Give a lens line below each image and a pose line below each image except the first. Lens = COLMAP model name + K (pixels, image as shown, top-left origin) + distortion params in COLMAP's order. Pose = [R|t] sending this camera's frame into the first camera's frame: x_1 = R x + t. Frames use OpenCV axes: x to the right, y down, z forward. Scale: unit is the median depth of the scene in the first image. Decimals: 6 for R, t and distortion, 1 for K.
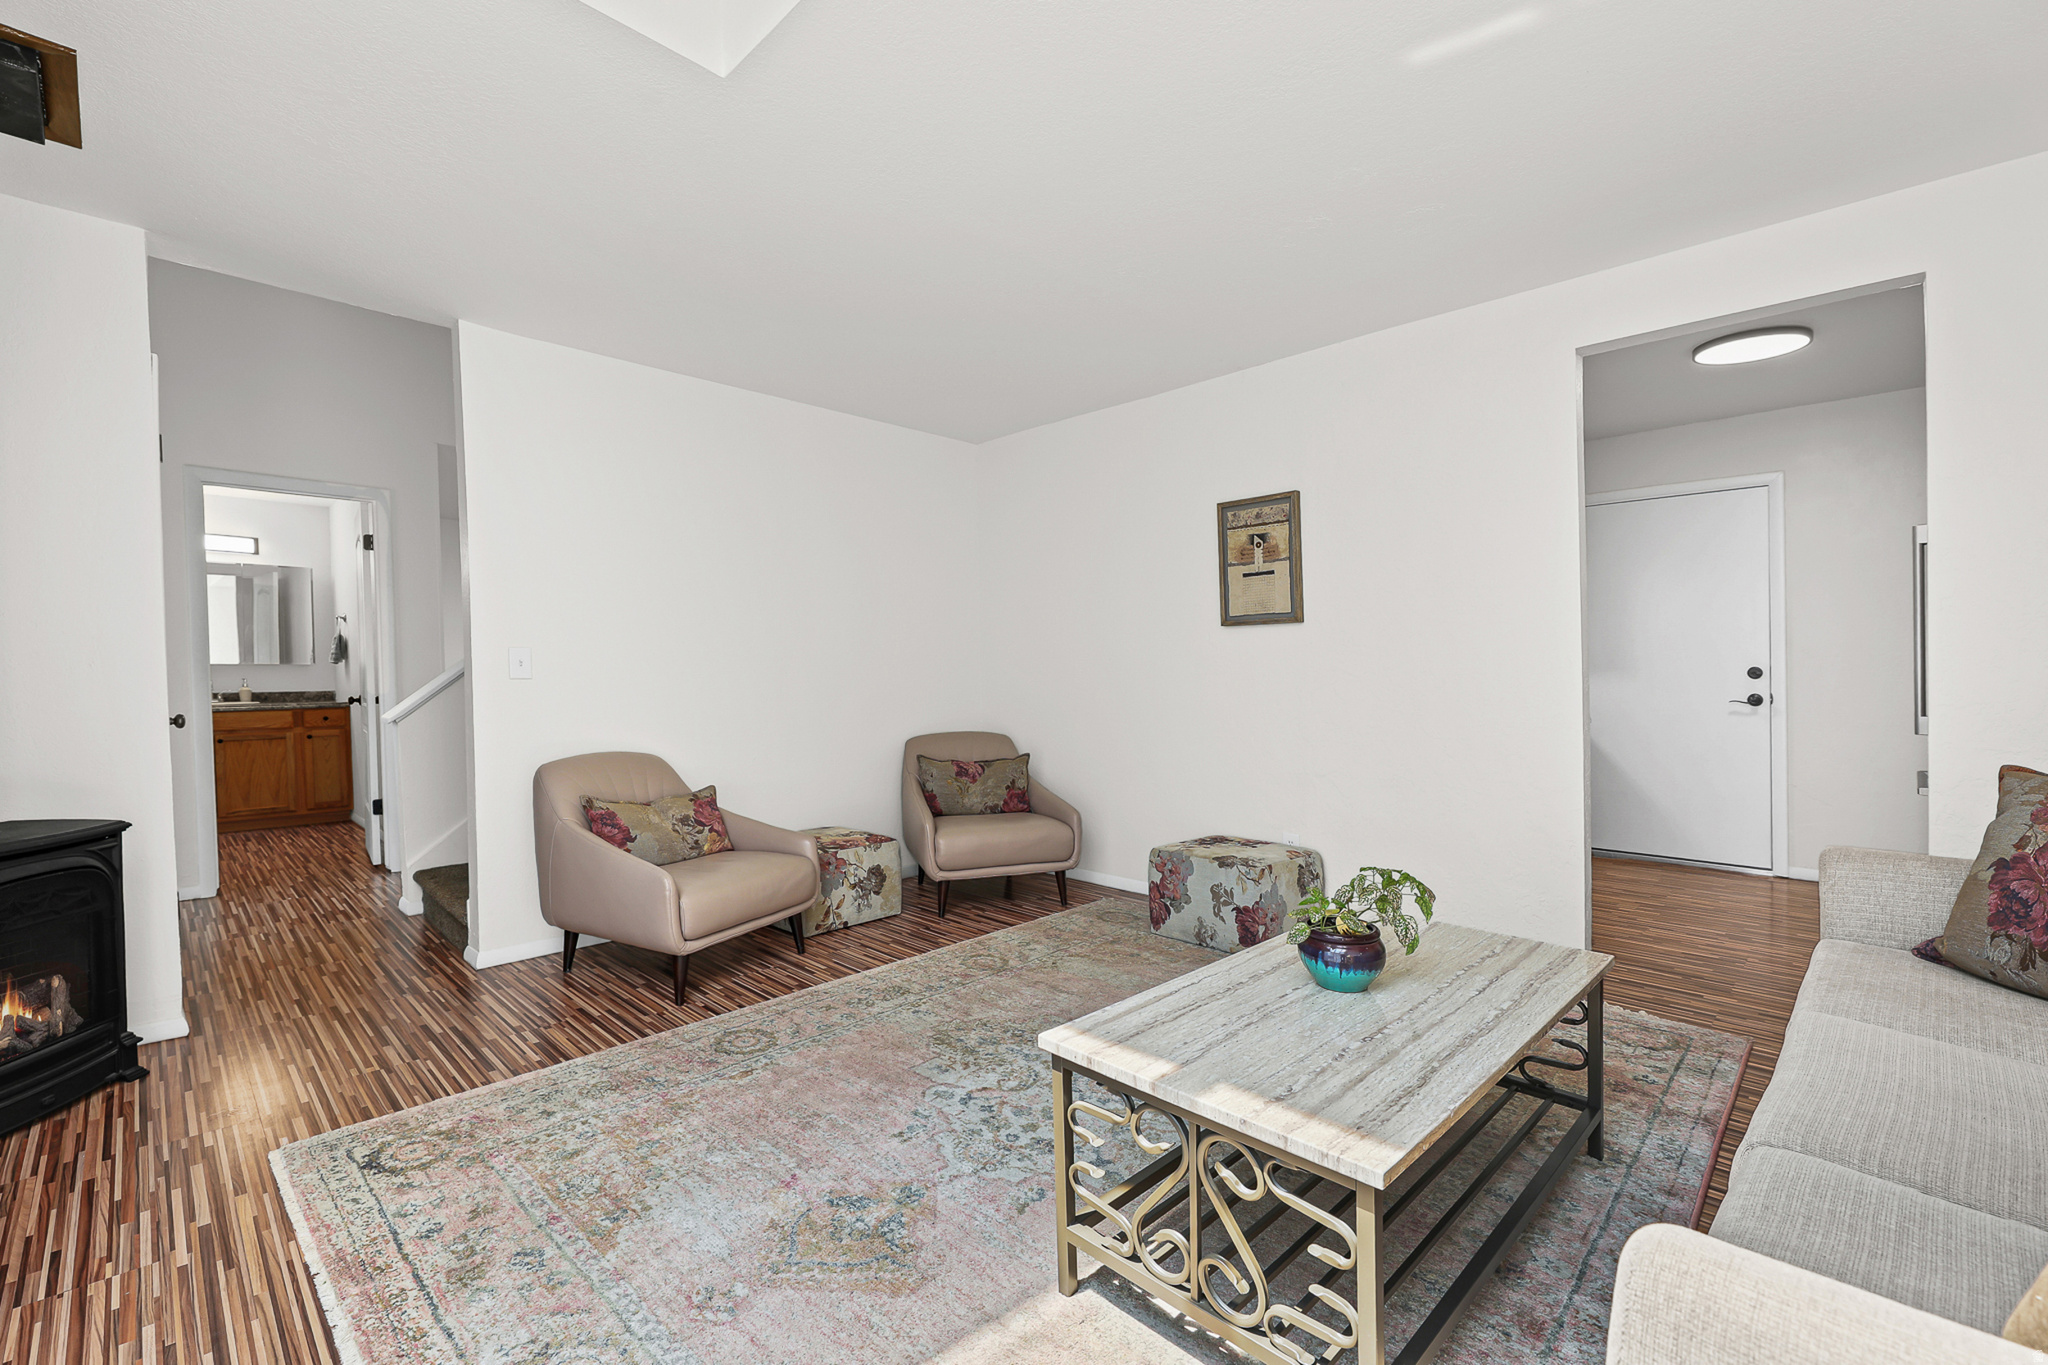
lens RADIAL K [[890.1, 0, 995.7], [0, 890.1, 729.8], [0, 0, 1]] dist [-0.001379, -0.000792]
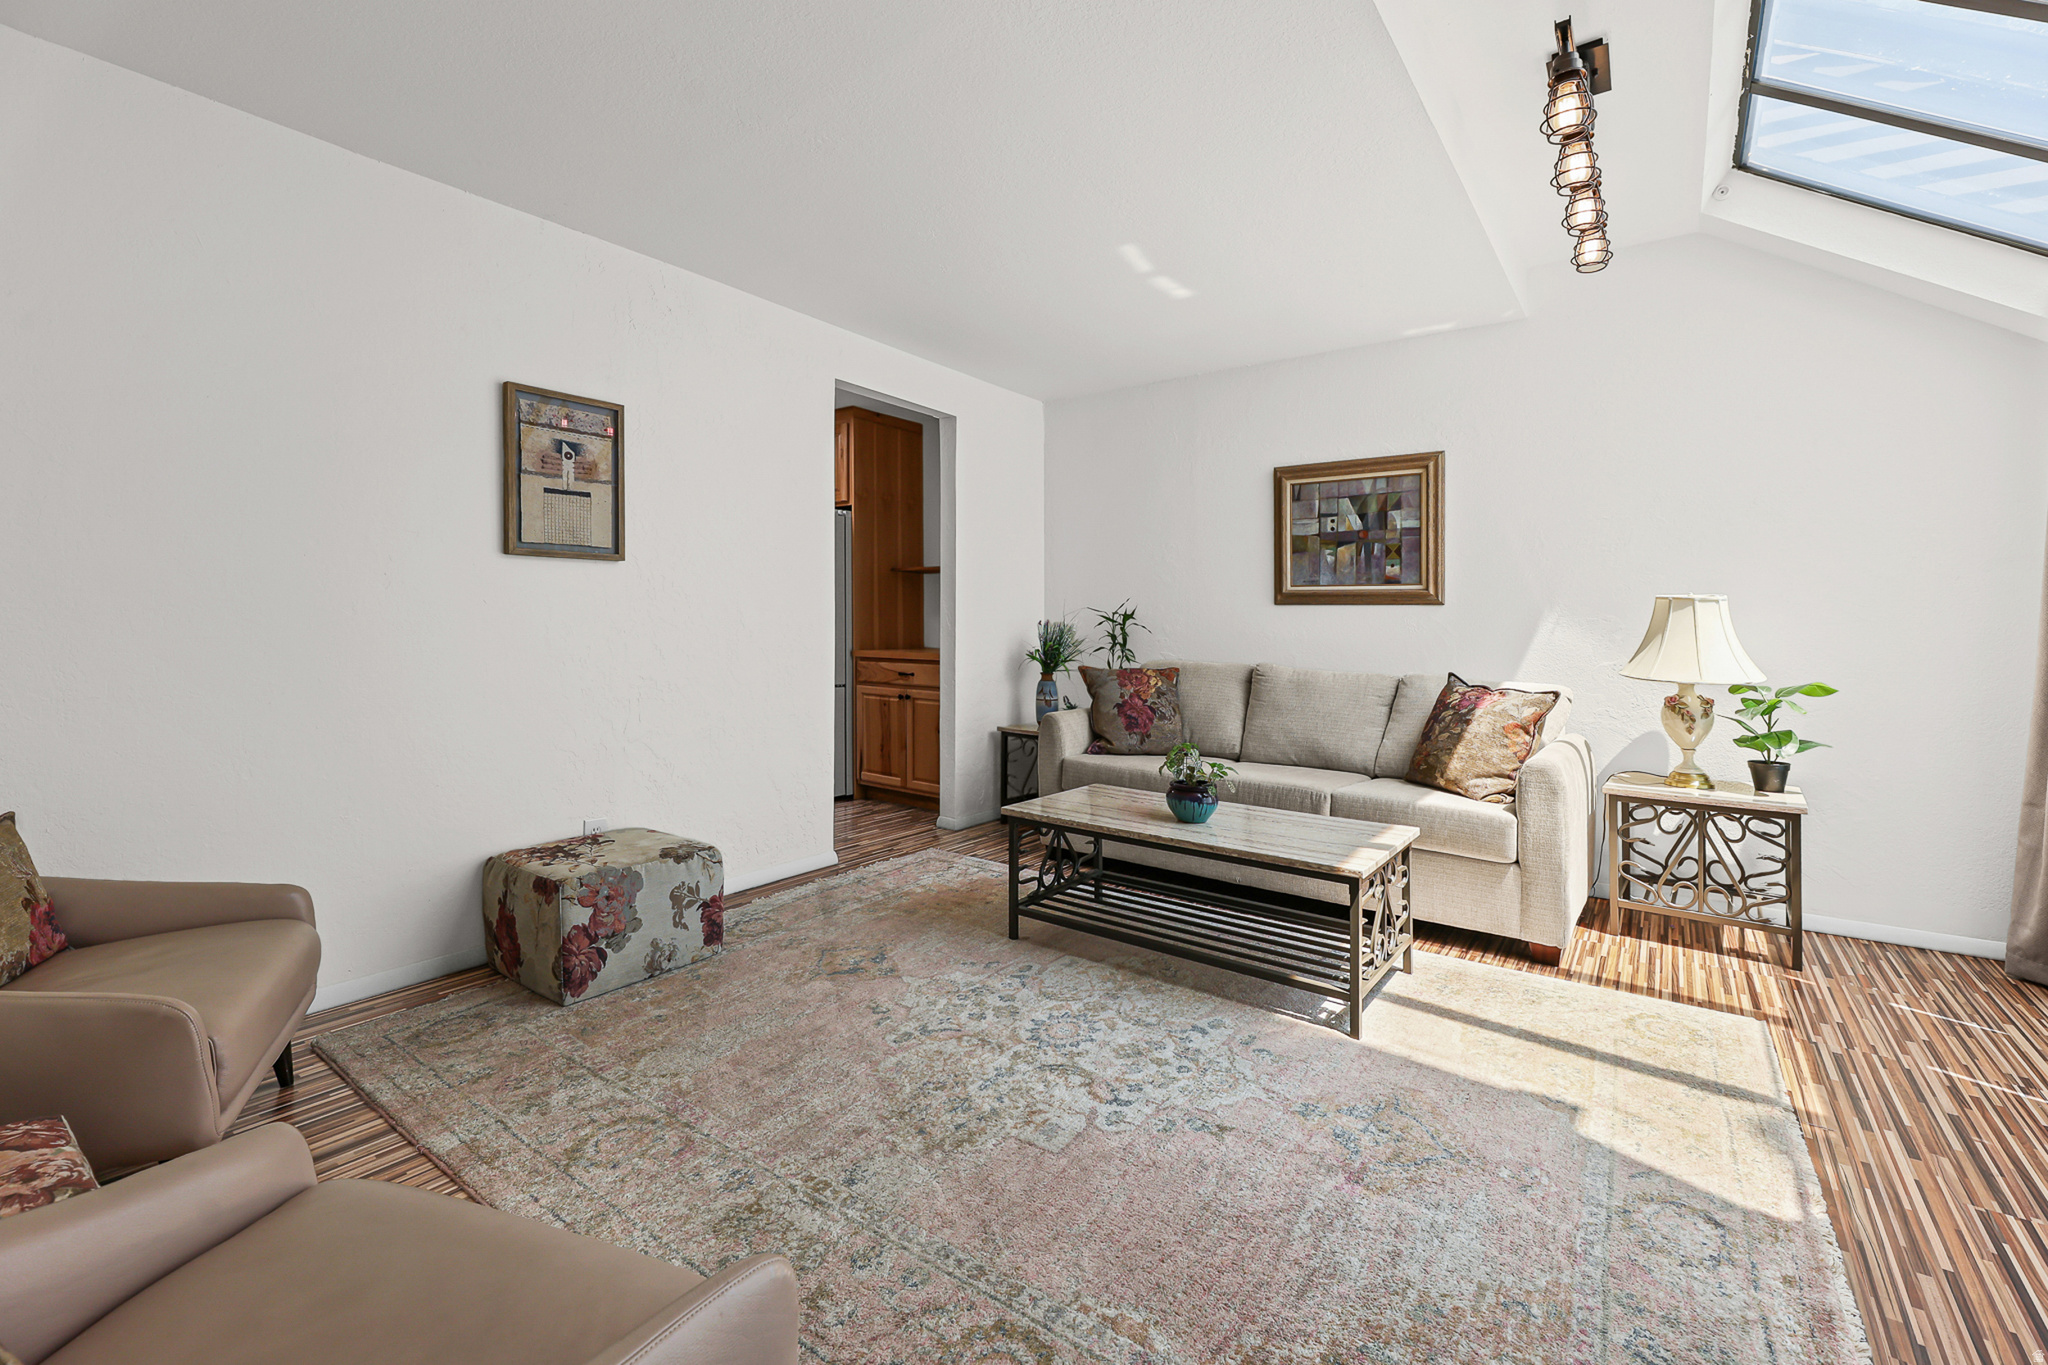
lens RADIAL K [[953.8, 0, 998.4], [0, 953.8, 623.6], [0, 0, 1]] dist [0.005556, 0.000893]
pose [[-0.193286, 0.001656, 0.981141, -0.640605], [0.052923, 0.998560, 0.008741, -0.052765], [-0.979714, 0.053615, -0.193095, 0.862688]]
